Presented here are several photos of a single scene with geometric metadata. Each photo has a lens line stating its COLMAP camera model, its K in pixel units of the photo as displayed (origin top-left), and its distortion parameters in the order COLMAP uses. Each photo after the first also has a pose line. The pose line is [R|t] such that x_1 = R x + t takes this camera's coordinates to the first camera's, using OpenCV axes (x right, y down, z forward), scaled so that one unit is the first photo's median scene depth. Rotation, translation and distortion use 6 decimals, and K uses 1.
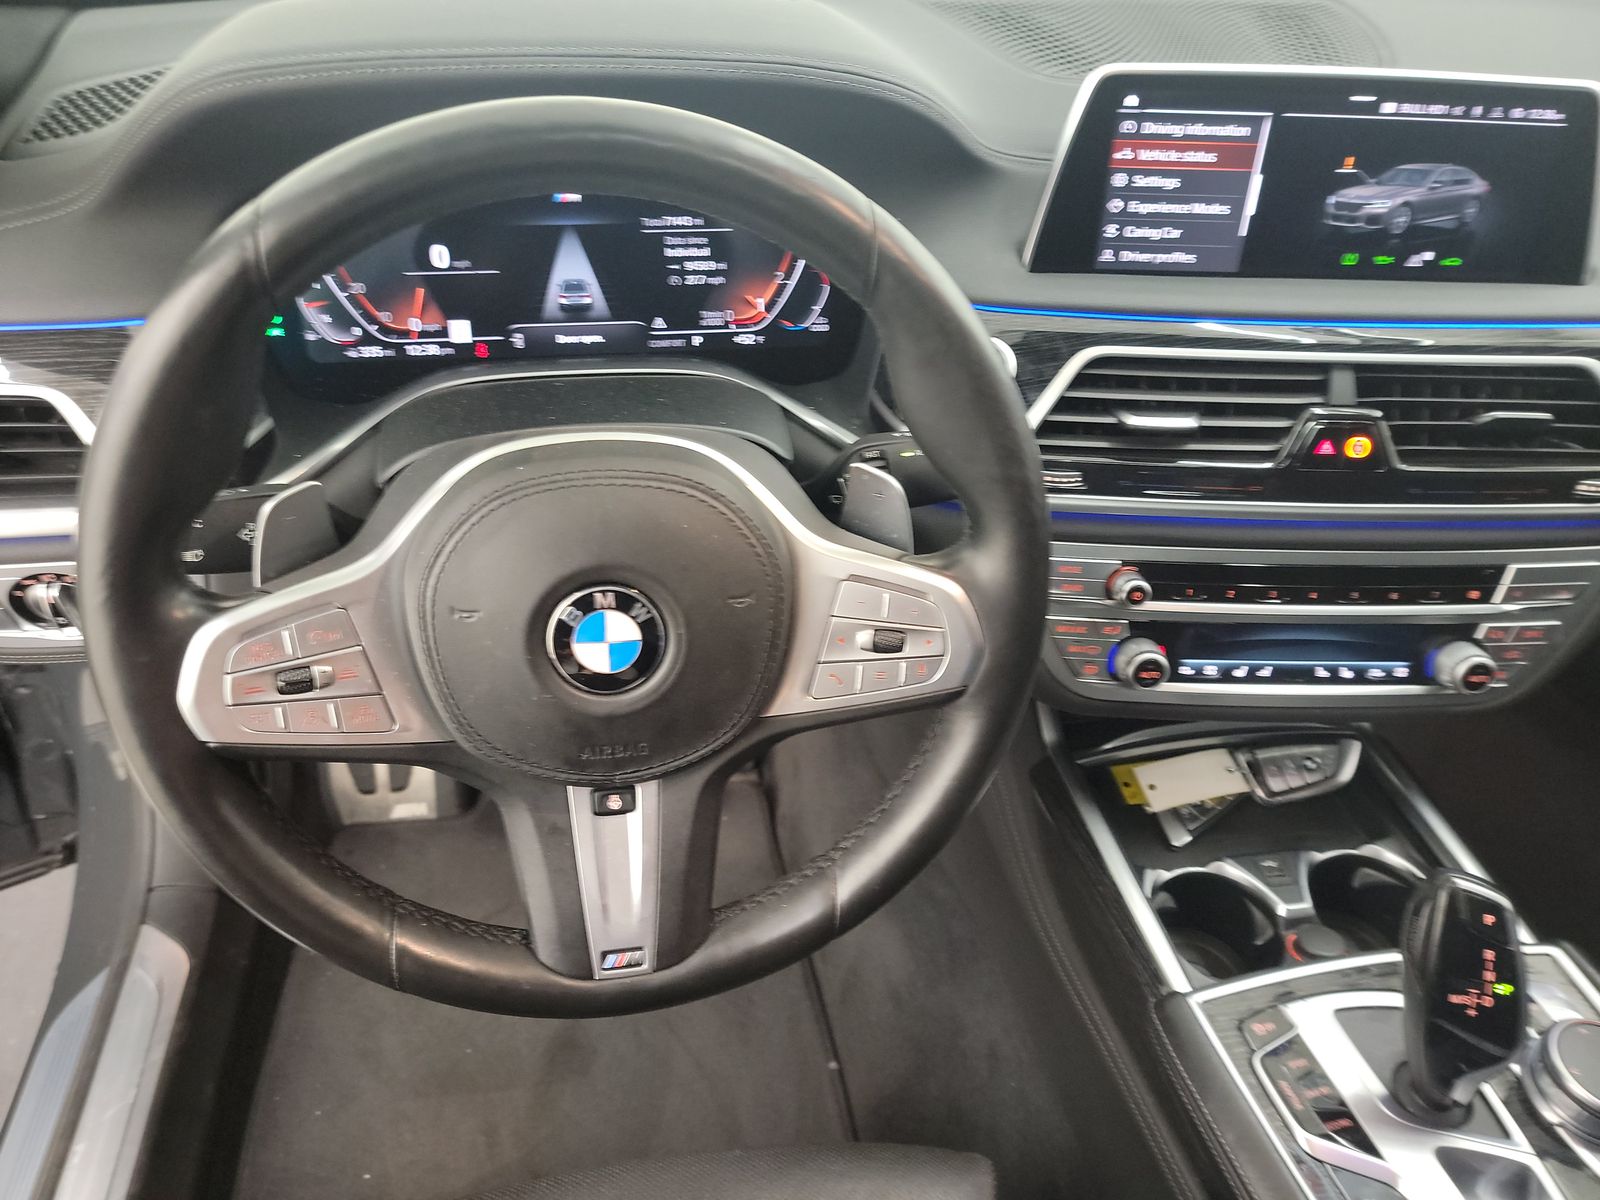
lens RADIAL K [[1098.3, 0, 800.0], [0, 1098.3, 600.0], [0, 0, 1]] dist [0.063736, -0.060350]
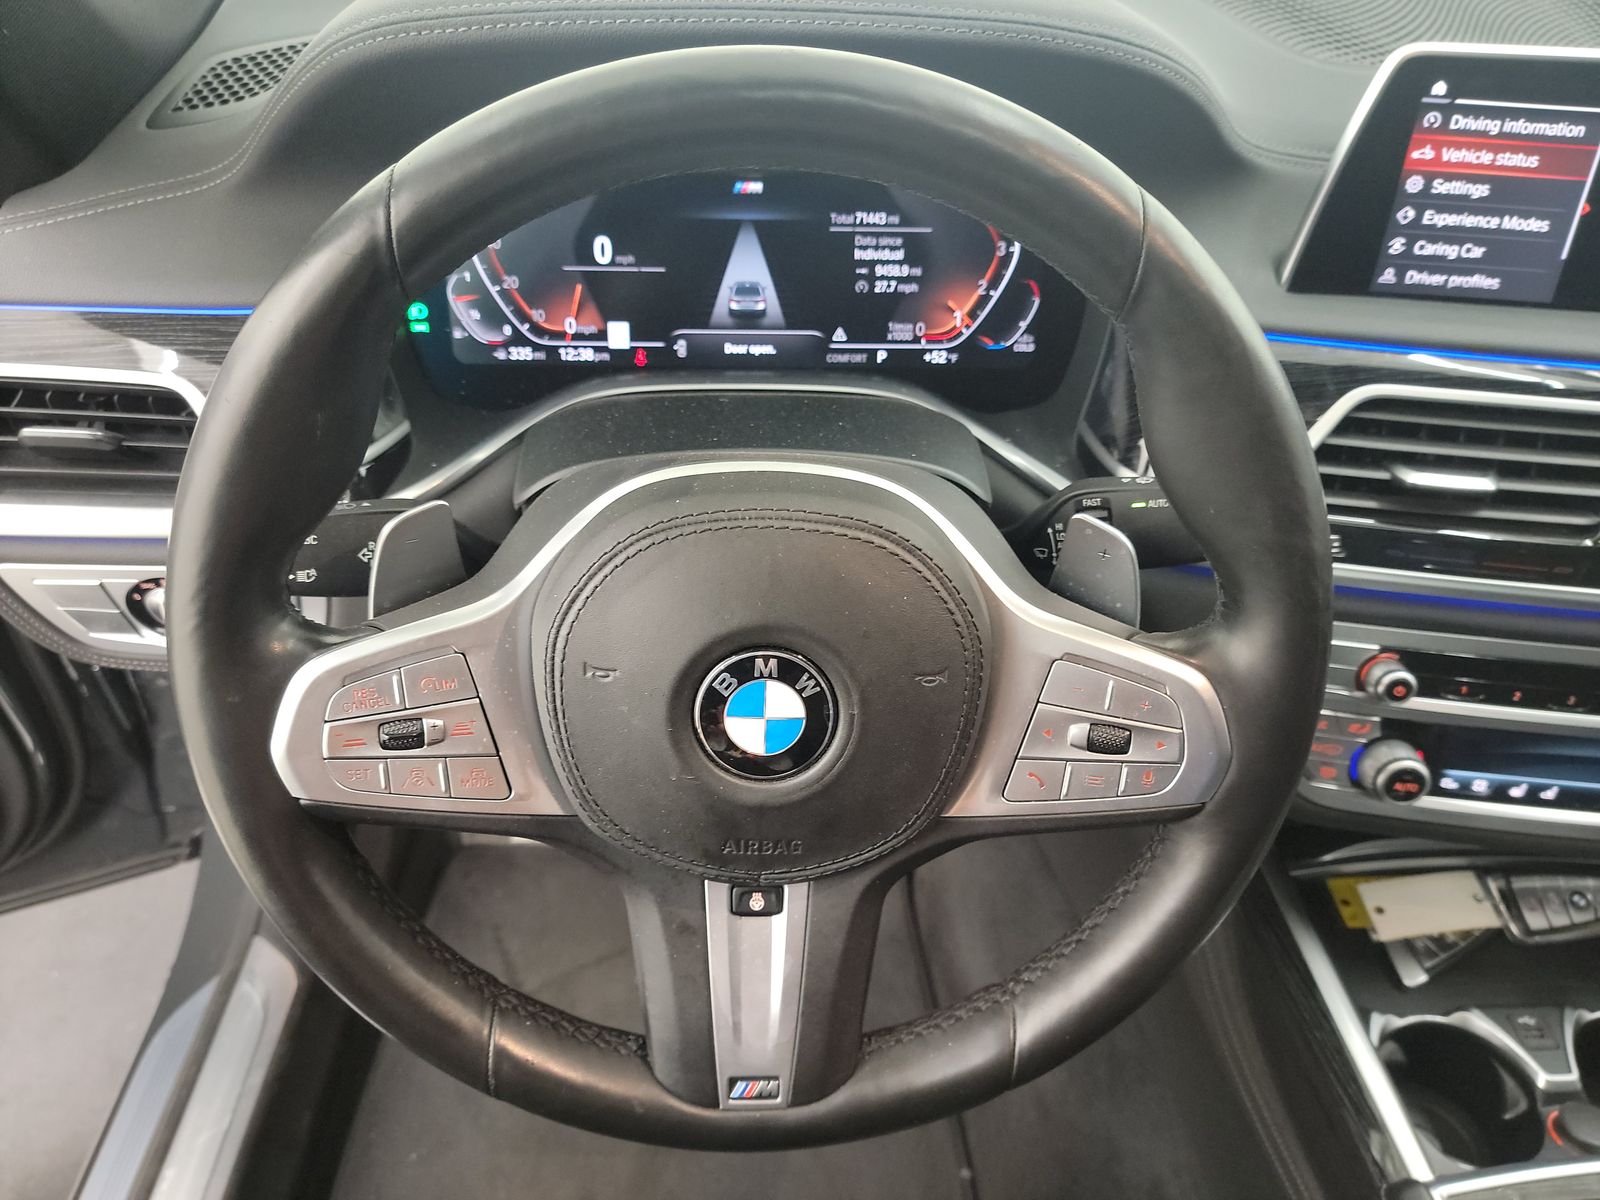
lens RADIAL K [[1014.8, 0, 796.2], [0, 1014.8, 593.6], [0, 0, 1]] dist [0.045950, -0.041766]
pose [[0.991771, 0.070166, -0.107088, -0.067816], [-0.070694, 0.997497, -0.001138, -0.047931], [0.106740, 0.008699, 0.994249, 0.218989]]
